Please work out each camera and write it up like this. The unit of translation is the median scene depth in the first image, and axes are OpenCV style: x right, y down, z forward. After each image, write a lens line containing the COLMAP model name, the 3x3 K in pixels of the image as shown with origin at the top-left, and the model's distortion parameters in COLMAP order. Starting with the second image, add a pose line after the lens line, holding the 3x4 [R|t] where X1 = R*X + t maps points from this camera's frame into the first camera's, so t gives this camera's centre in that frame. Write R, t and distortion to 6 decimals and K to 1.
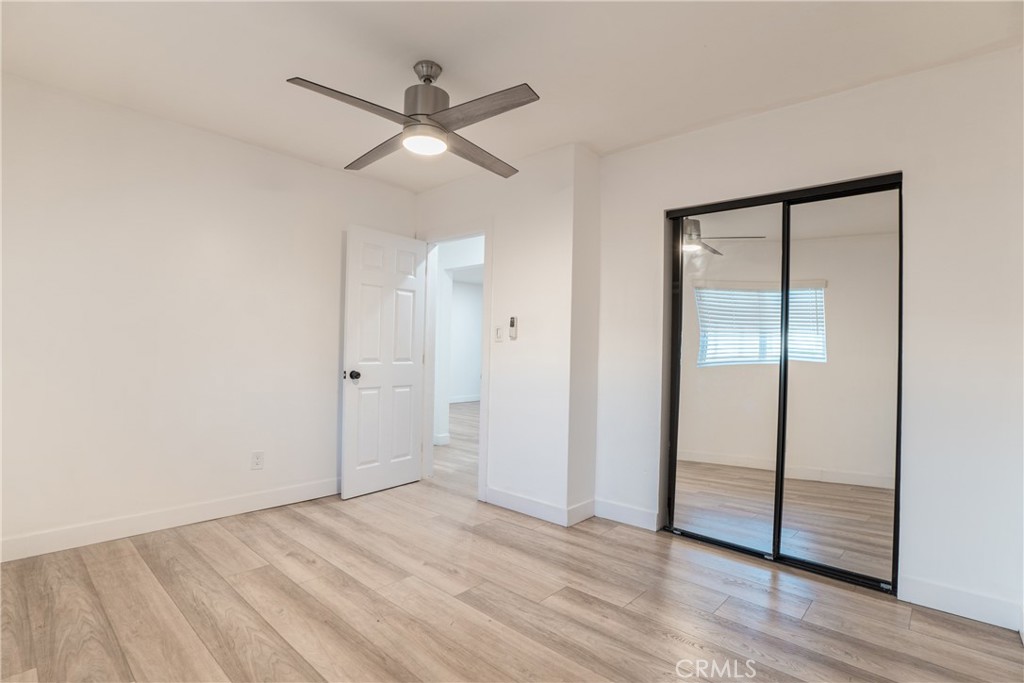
lens RADIAL K [[516.2, 0, 512.0], [0, 516.2, 341.5], [0, 0, 1]] dist [-0.051097, 0.011754]
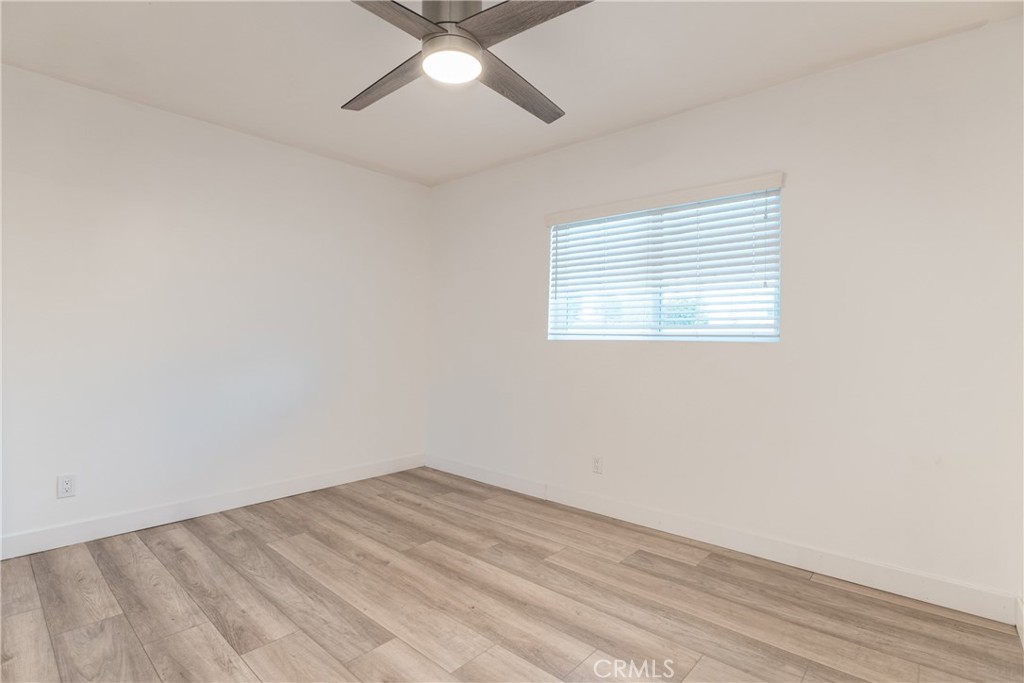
lens RADIAL K [[516.2, 0, 512.0], [0, 516.2, 341.5], [0, 0, 1]] dist [-0.051097, 0.011754]
pose [[-0.999253, -0.035496, -0.015301, -0.294597], [-0.035309, 0.999300, -0.012363, 0.024169], [0.015729, -0.011813, -0.999806, 1.982243]]
